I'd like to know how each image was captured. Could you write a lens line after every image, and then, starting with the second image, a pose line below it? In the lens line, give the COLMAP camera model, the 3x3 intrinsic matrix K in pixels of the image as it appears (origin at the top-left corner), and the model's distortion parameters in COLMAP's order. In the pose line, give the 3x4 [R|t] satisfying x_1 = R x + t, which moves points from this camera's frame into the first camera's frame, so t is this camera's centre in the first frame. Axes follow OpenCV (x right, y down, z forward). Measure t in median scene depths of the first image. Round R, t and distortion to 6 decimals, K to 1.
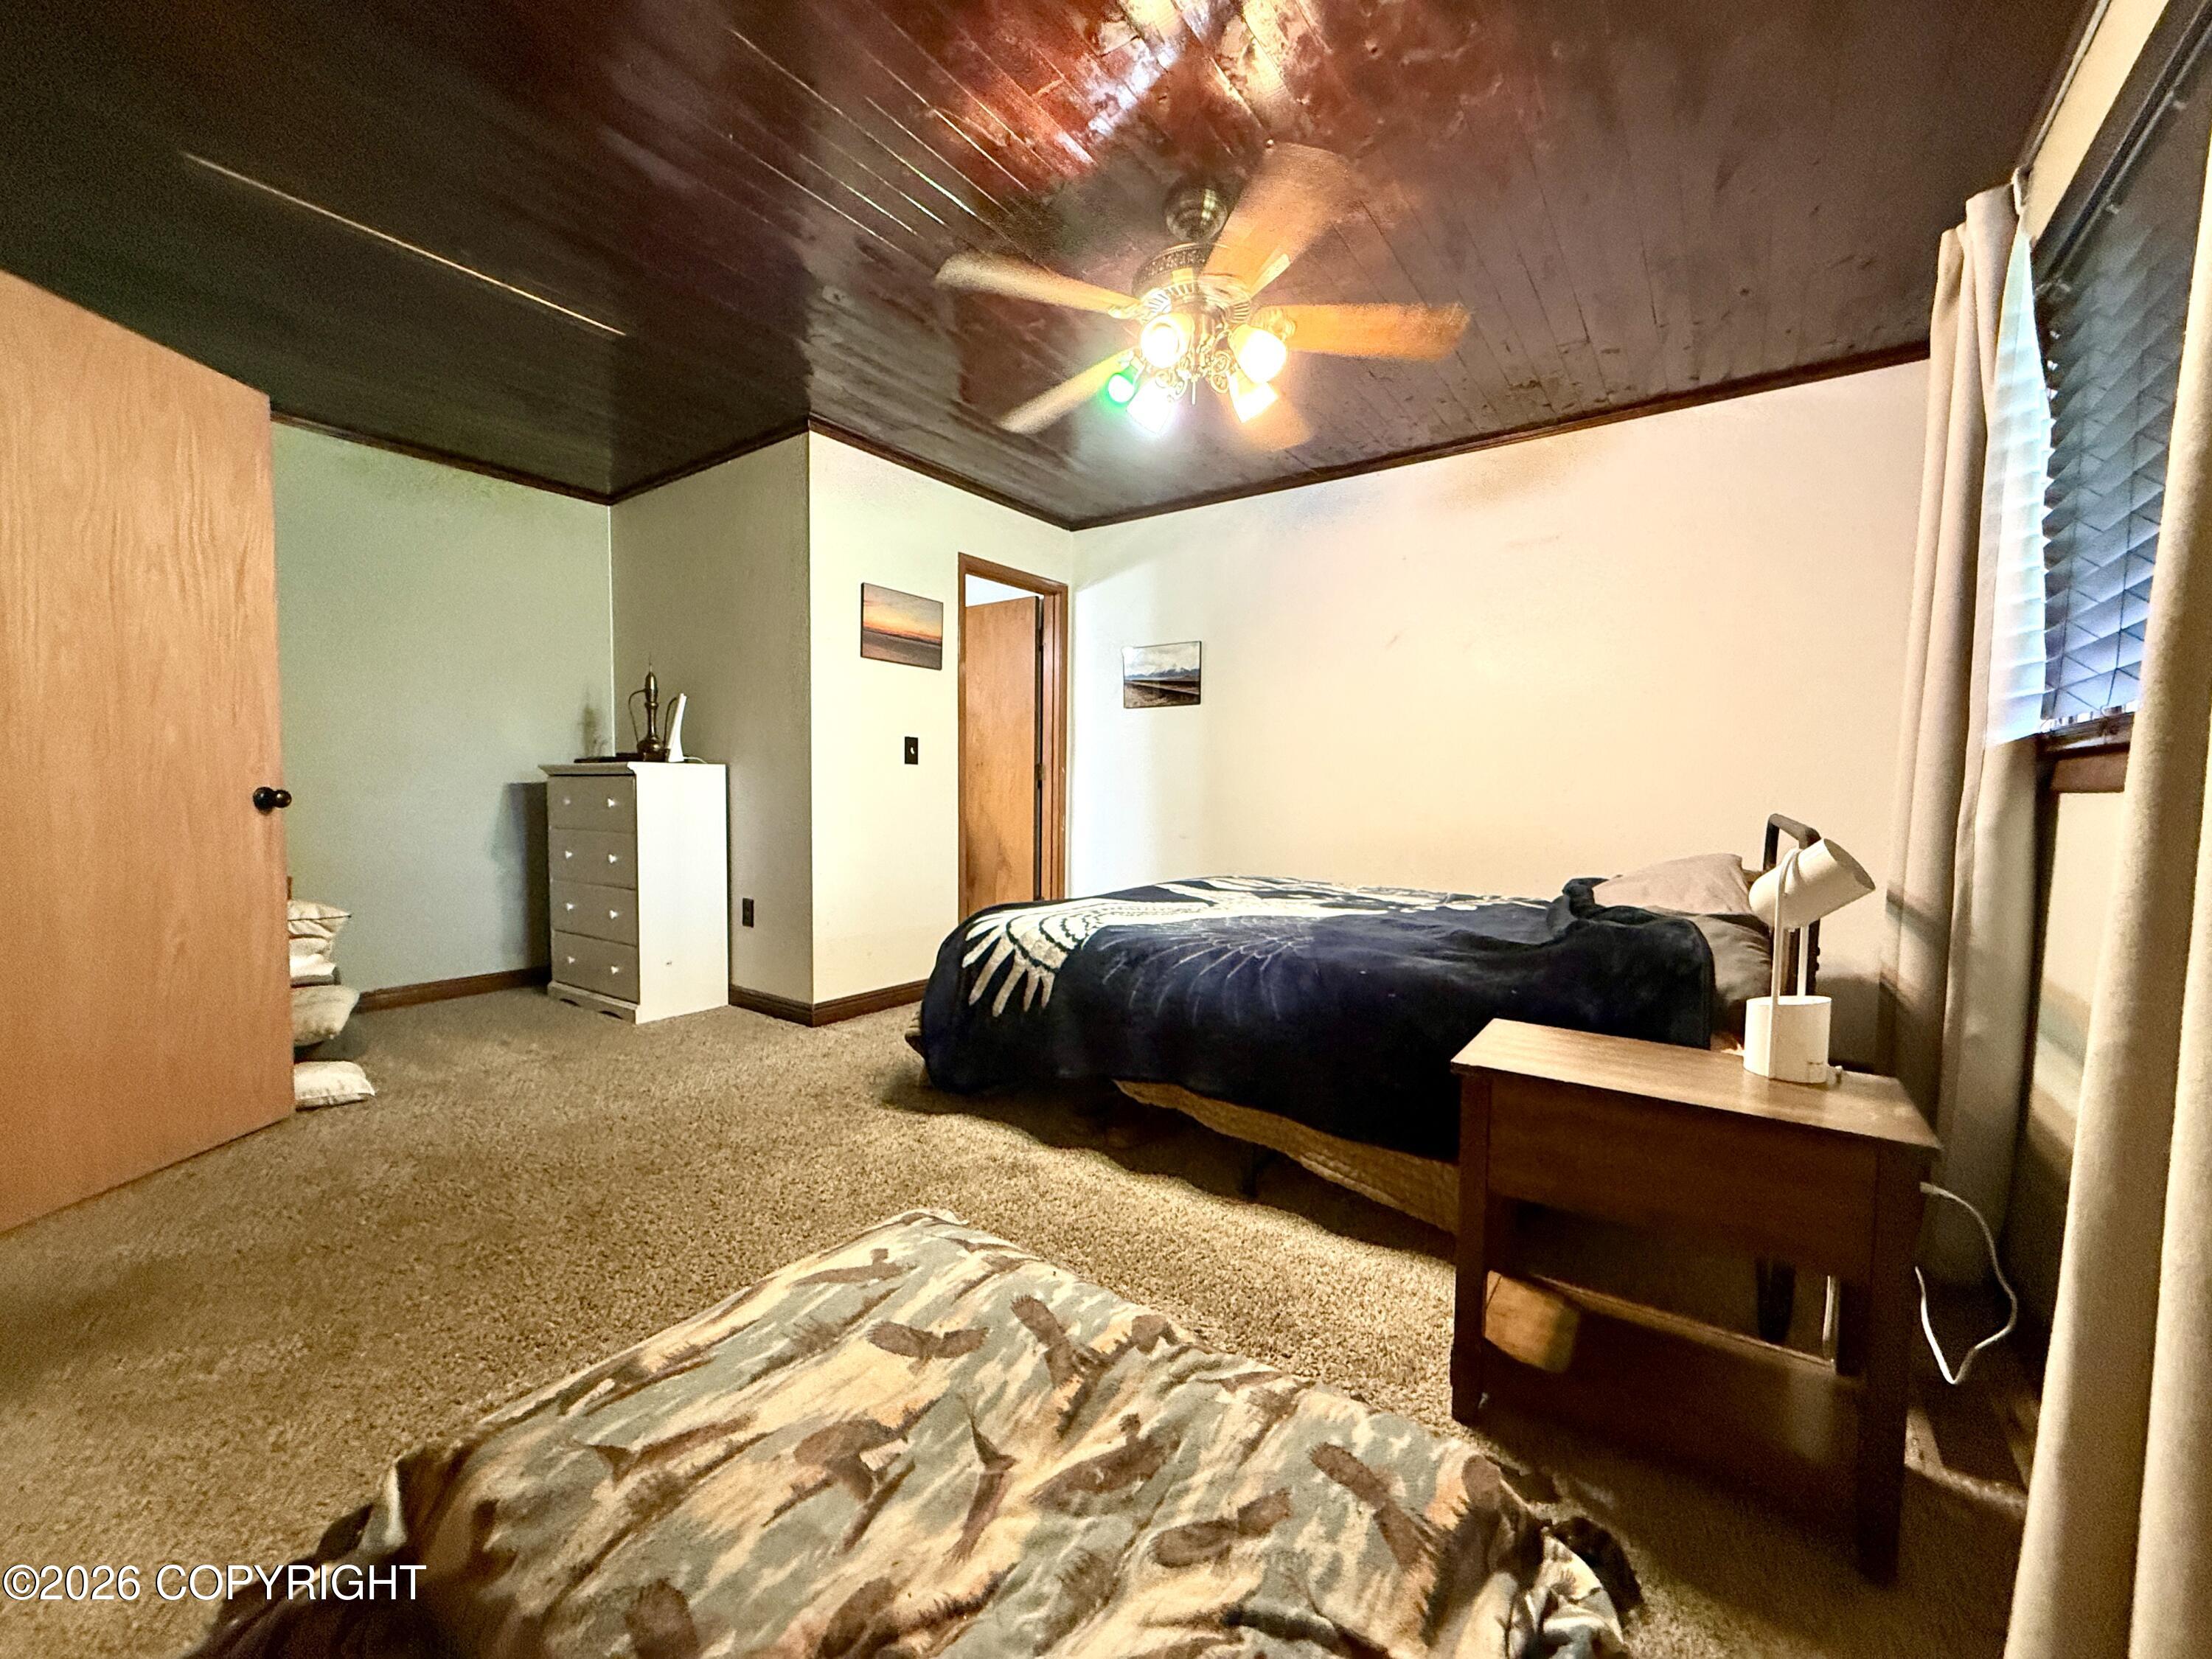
lens RADIAL K [[876.8, 0, 1100.2], [0, 876.8, 832.9], [0, 0, 1]] dist [0.000745, -0.000594]
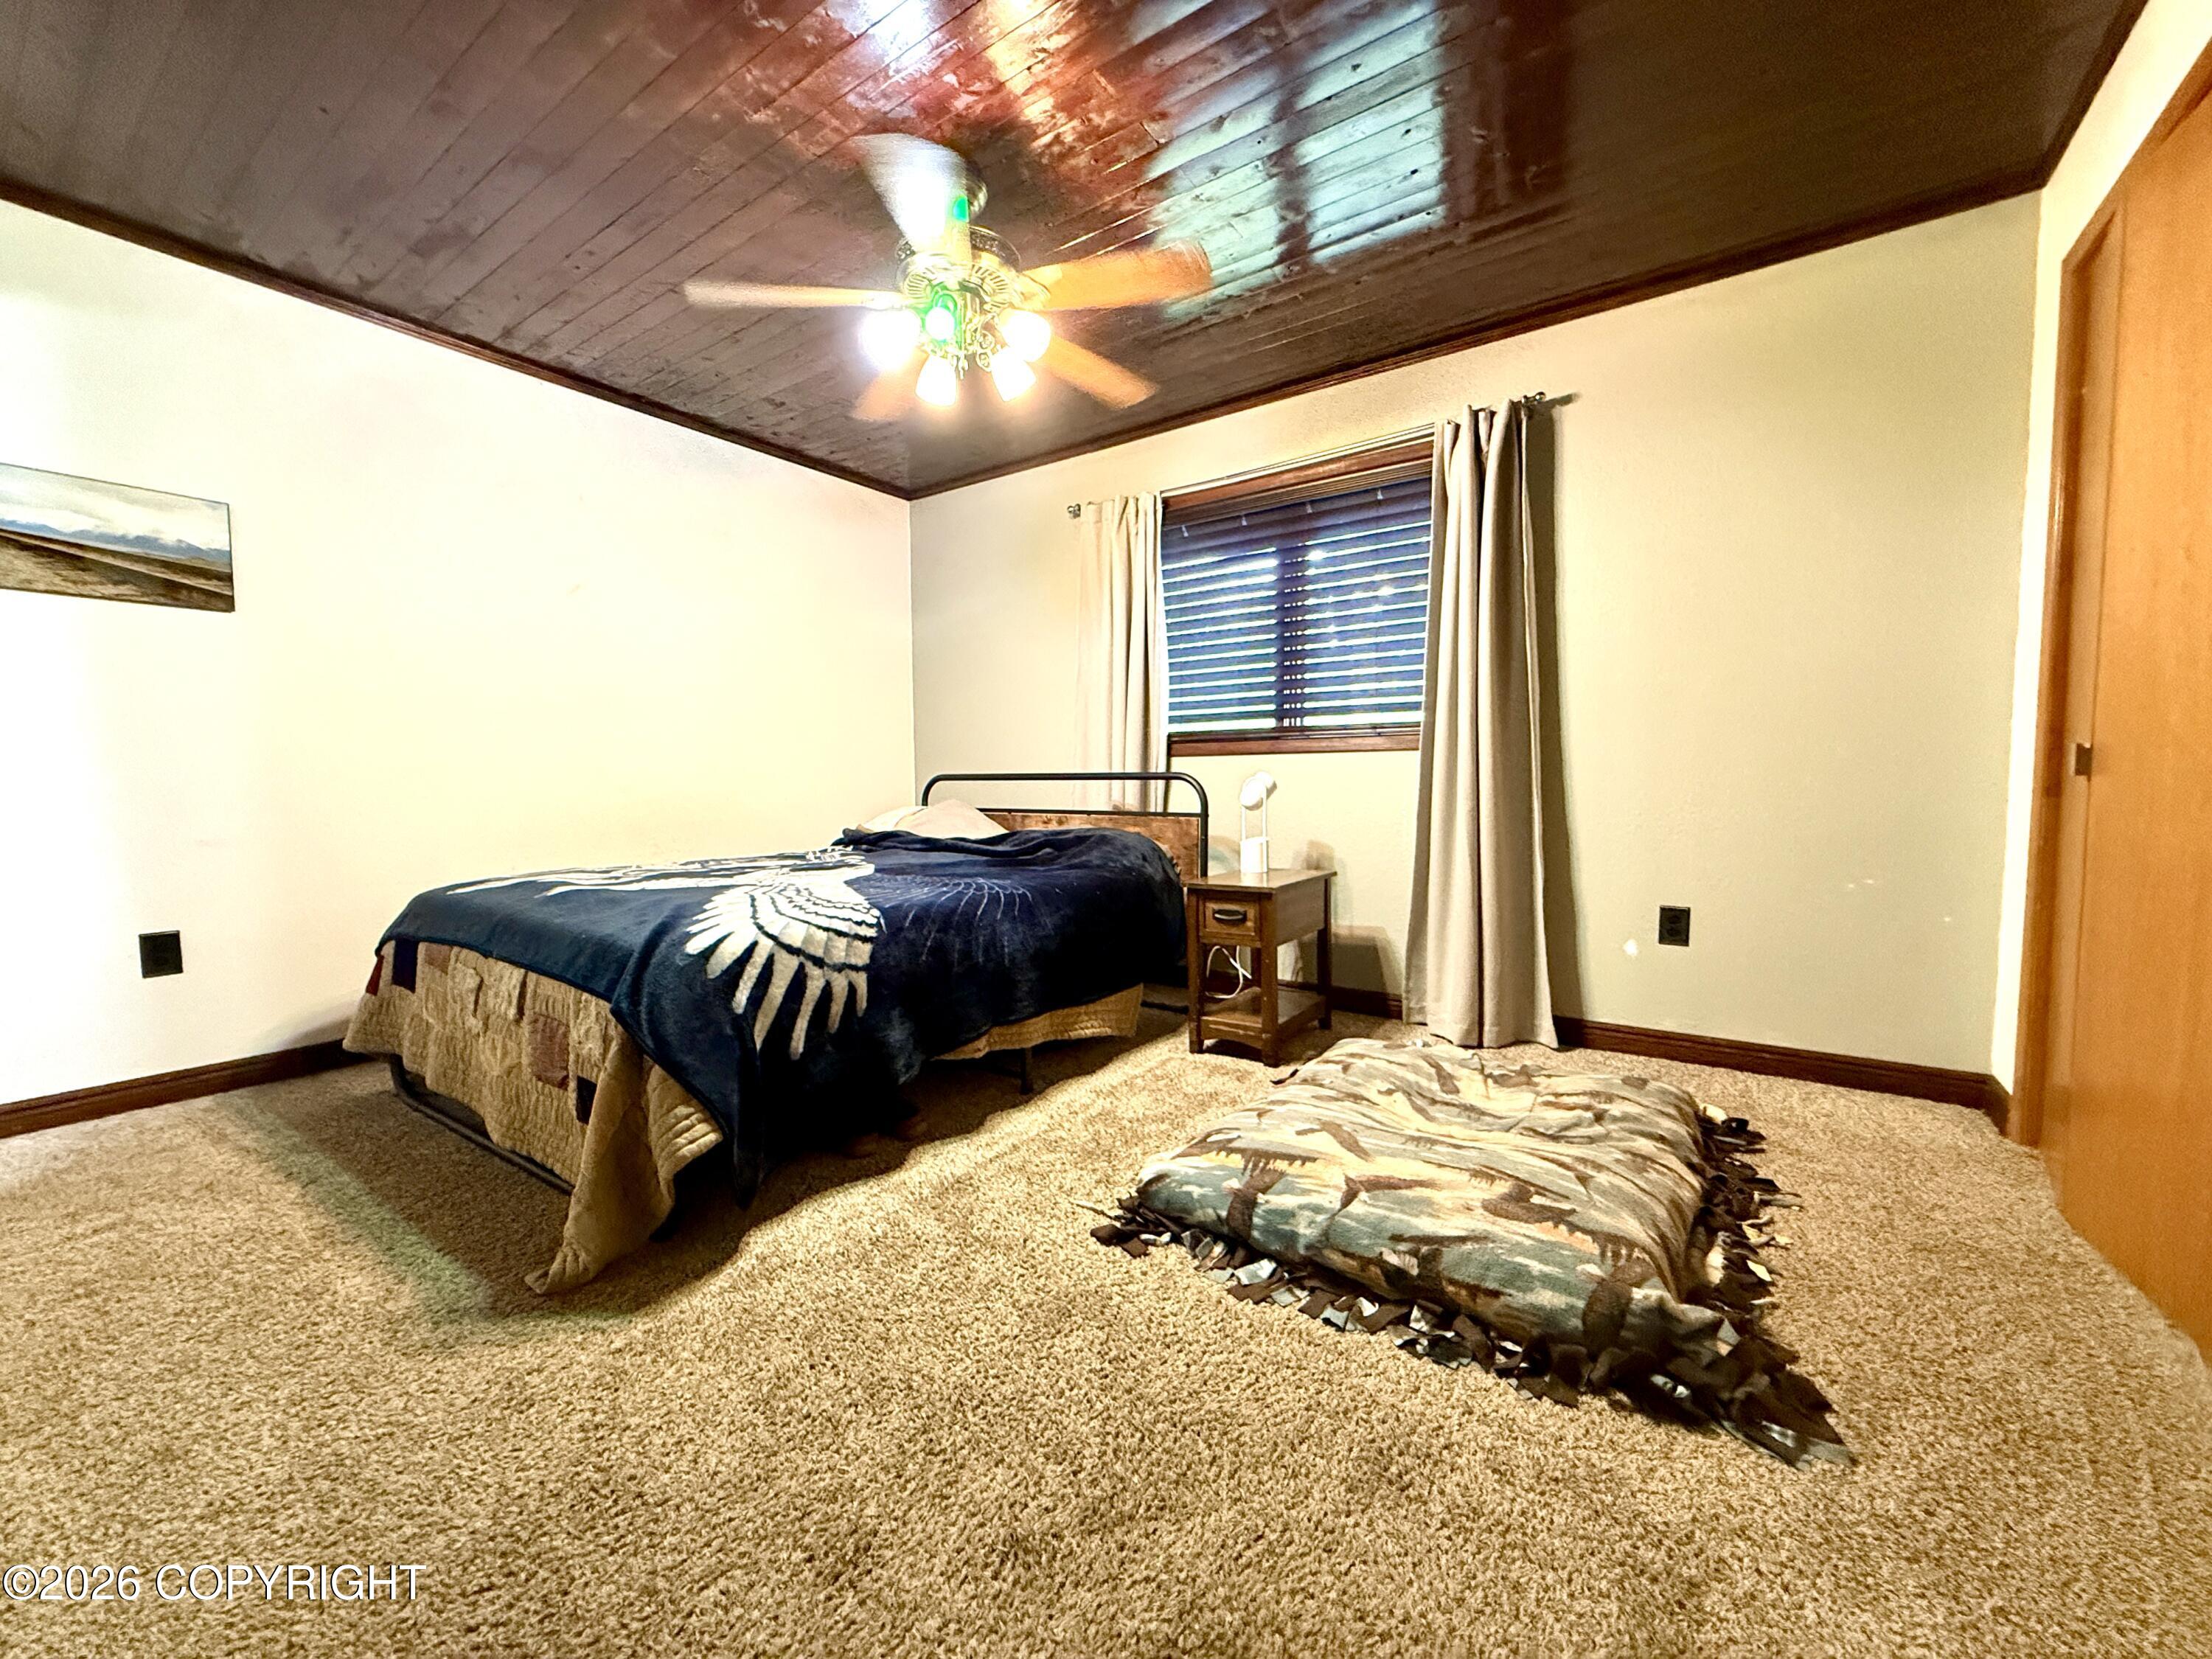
lens RADIAL K [[876.8, 0, 1099.2], [0, 876.8, 831.5], [0, 0, 1]] dist [0.000745, -0.000594]
pose [[-0.006483, -0.068098, 0.997658, -0.854439], [0.058434, 0.995948, 0.068361, -0.013215], [-0.998270, 0.058741, -0.002477, 0.765302]]
